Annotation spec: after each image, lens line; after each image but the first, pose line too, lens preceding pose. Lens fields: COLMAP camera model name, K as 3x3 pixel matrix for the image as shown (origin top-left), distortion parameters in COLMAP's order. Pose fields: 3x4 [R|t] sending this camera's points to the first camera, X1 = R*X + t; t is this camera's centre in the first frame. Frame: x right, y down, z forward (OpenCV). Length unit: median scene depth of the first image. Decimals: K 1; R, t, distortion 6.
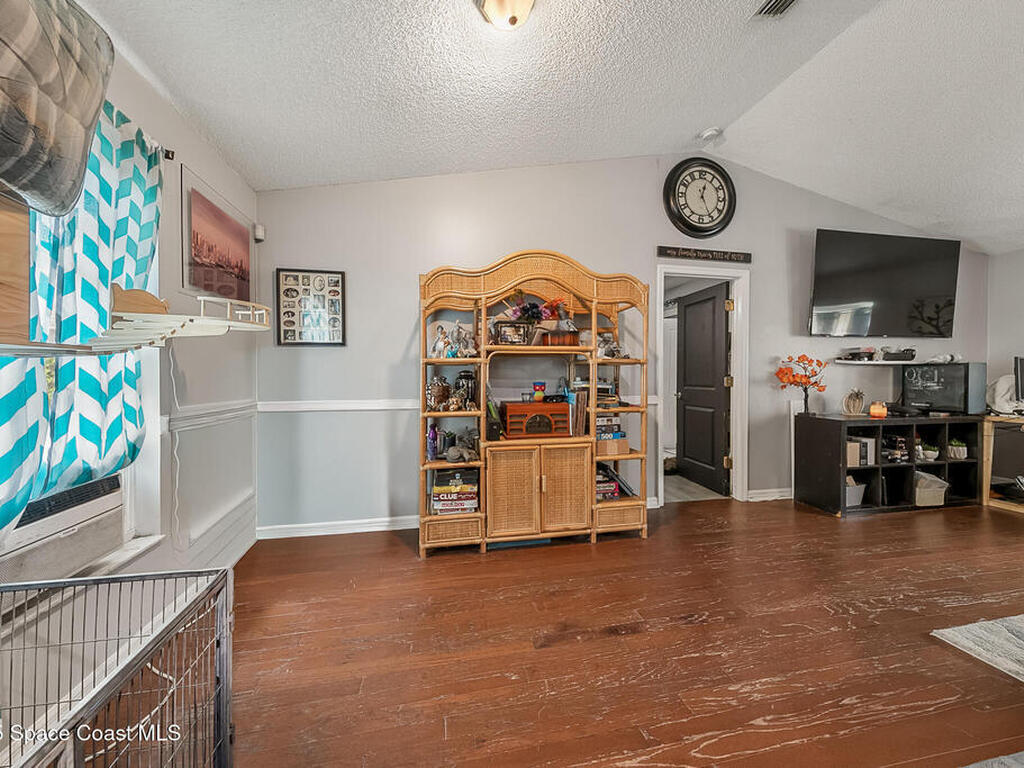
lens RADIAL K [[400.5, 0, 507.8], [0, 400.5, 378.7], [0, 0, 1]] dist [0.001526, 0.000059]
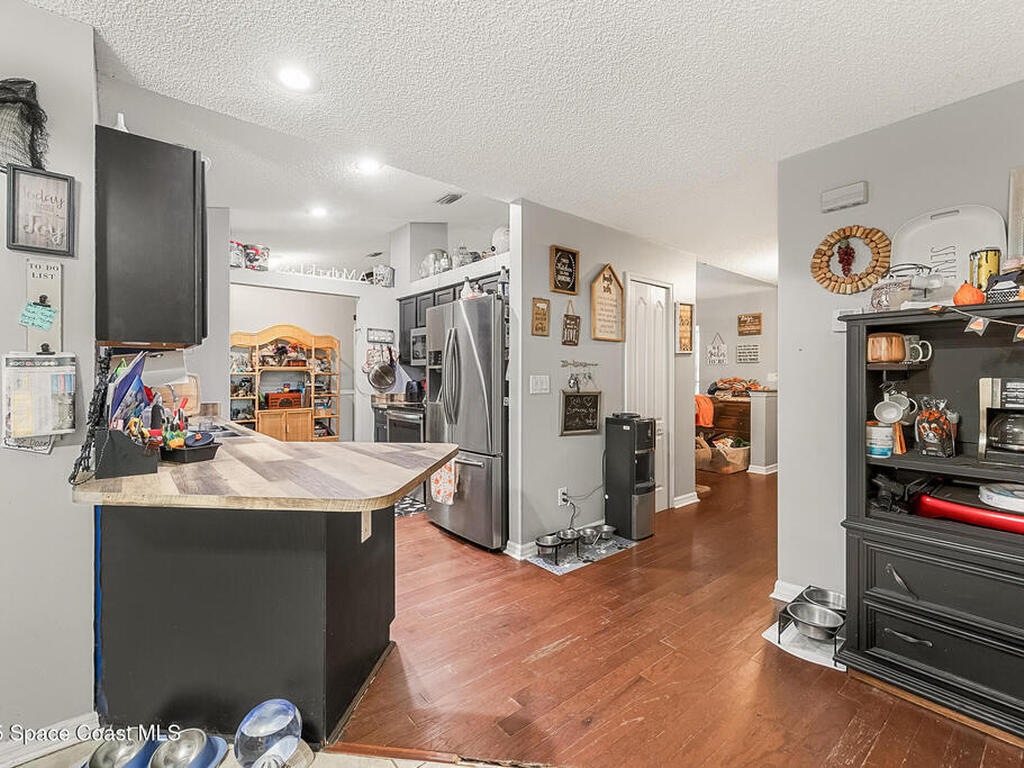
lens RADIAL K [[465.8, 0, 512.8], [0, 465.8, 378.7], [0, 0, 1]] dist [0.002187, 0.000408]
pose [[0.883093, -0.000405, 0.469198, -0.019583], [-0.000733, 0.999997, 0.002242, -0.021755], [-0.469198, -0.002323, 0.883090, -1.745892]]
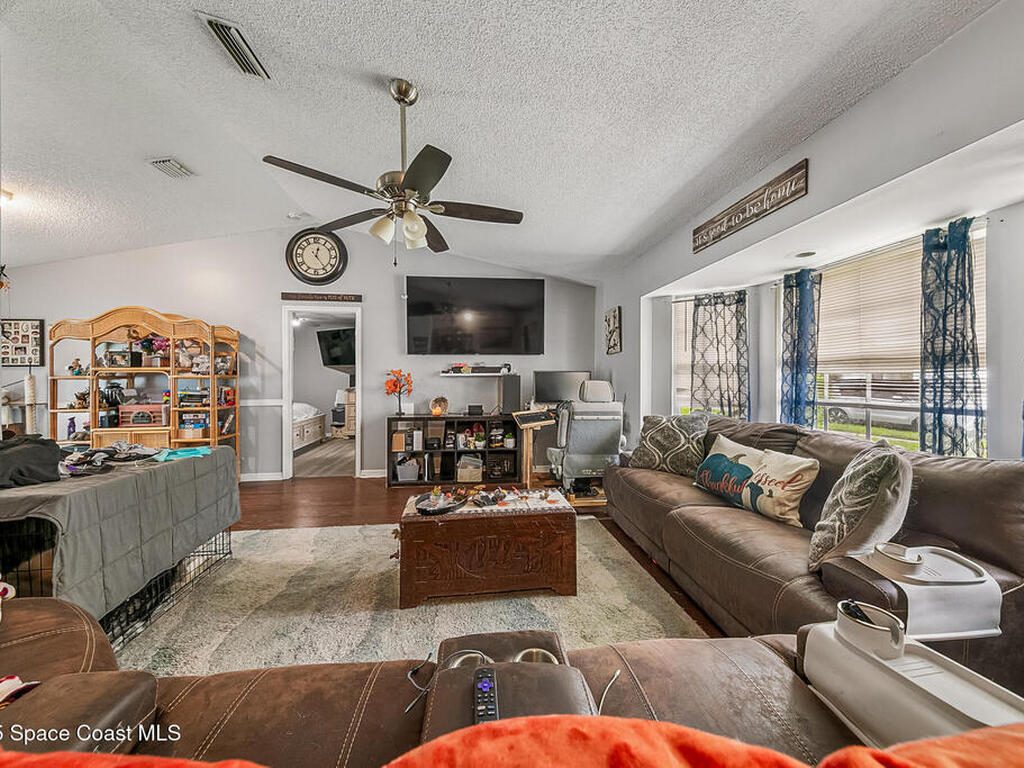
lens RADIAL K [[388.8, 0, 511.9], [0, 388.8, 380.4], [0, 0, 1]] dist [0.003344, 0.000136]
pose [[0.995244, -0.002435, -0.097378, 1.575690], [0.002561, 0.999996, 0.001177, -0.028349], [0.097375, -0.001421, 0.995247, -0.336166]]
